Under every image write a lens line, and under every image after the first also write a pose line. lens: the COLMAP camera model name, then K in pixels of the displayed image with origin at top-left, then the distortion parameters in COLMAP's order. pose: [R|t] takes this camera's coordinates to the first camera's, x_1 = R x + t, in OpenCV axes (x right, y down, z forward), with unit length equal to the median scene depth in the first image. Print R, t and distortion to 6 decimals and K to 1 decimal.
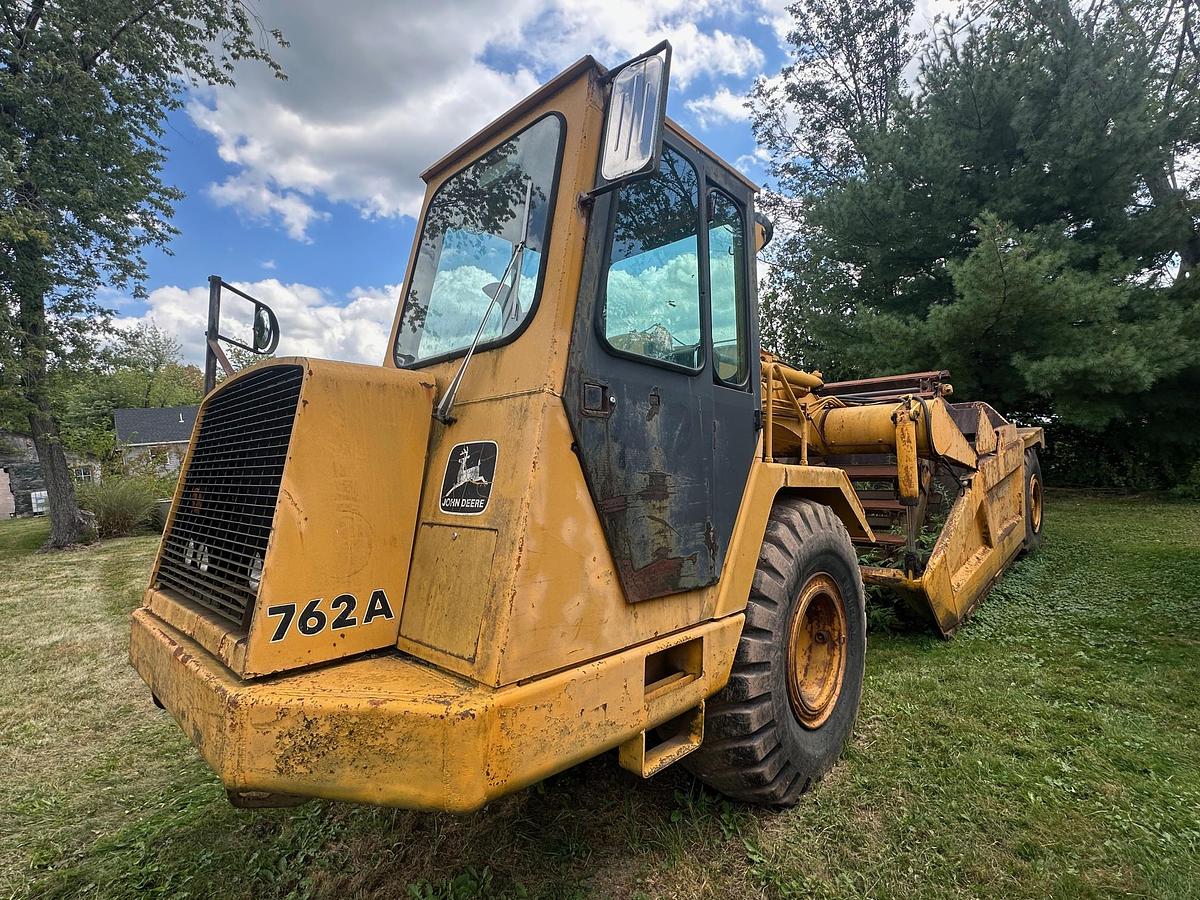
lens RADIAL K [[570.8, 0, 598.7], [0, 570.8, 452.7], [0, 0, 1]] dist [-0.002077, -0.000056]
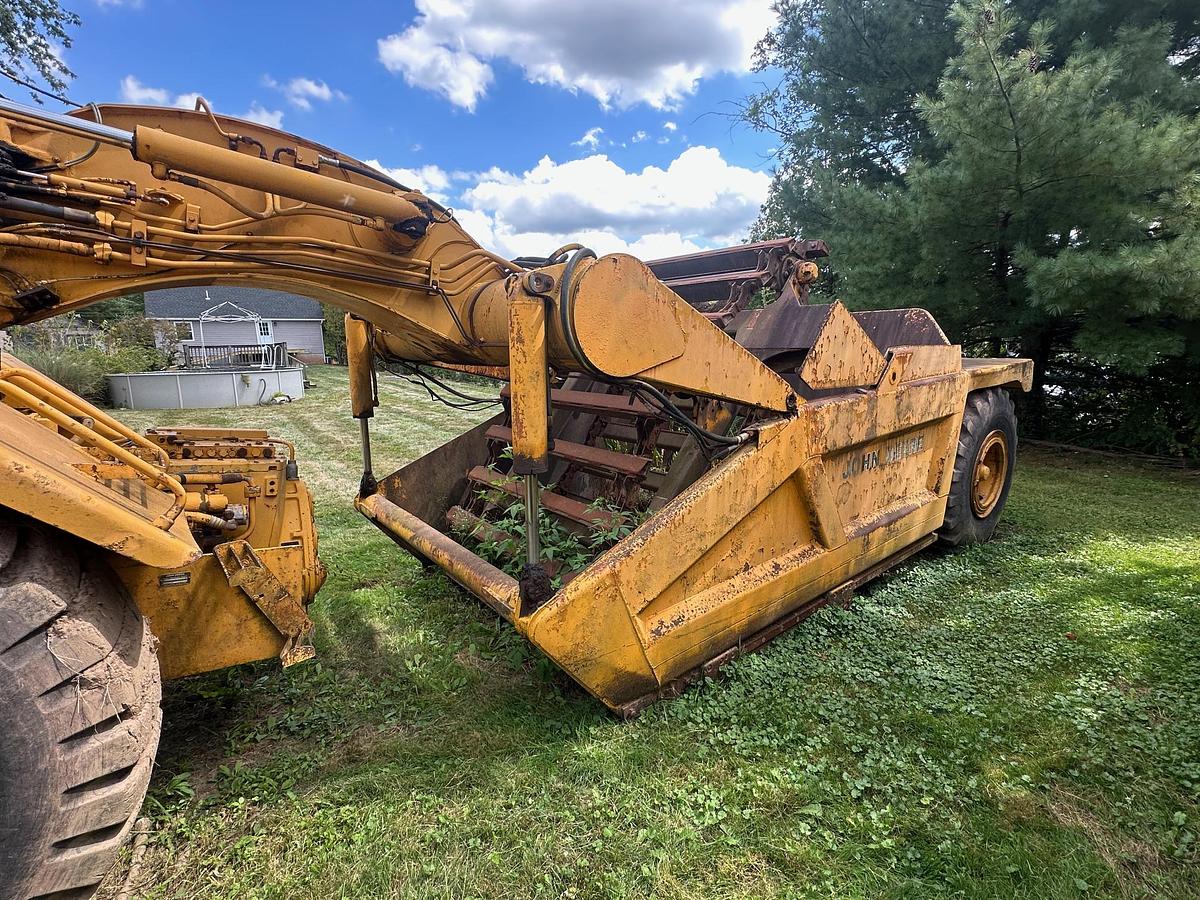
lens RADIAL K [[570.8, 0, 598.7], [0, 570.8, 452.7], [0, 0, 1]] dist [-0.002077, -0.000056]
pose [[0.990944, 0.096604, -0.093263, 1.462998], [-0.080917, 0.983895, 0.159381, -0.019562], [0.107158, -0.150391, 0.982802, 1.177581]]
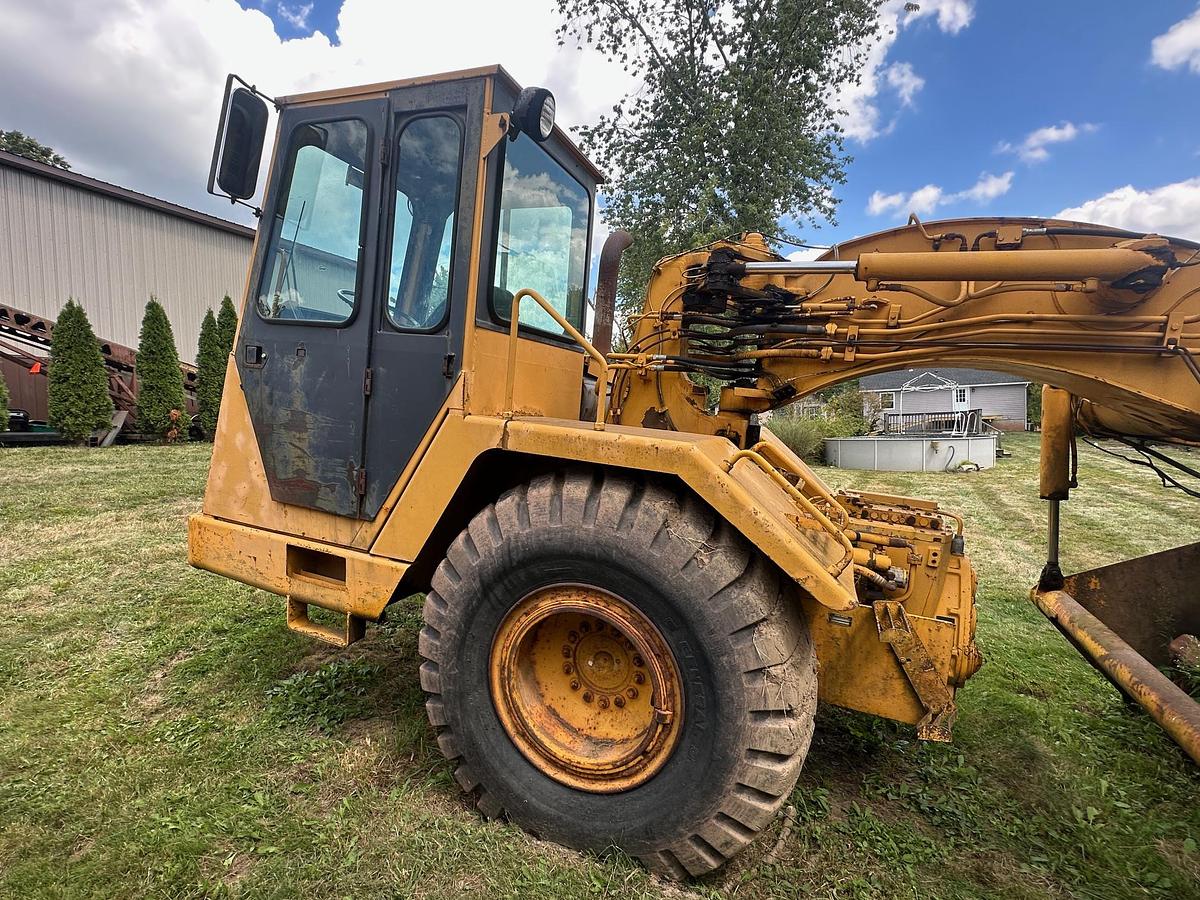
lens RADIAL K [[570.8, 0, 598.7], [0, 570.8, 452.7], [0, 0, 1]] dist [-0.002077, -0.000056]
pose [[0.366109, 0.124081, -0.922263, 1.524632], [-0.038581, 0.992242, 0.118180, -0.047974], [0.929772, -0.007685, 0.368056, 1.145294]]
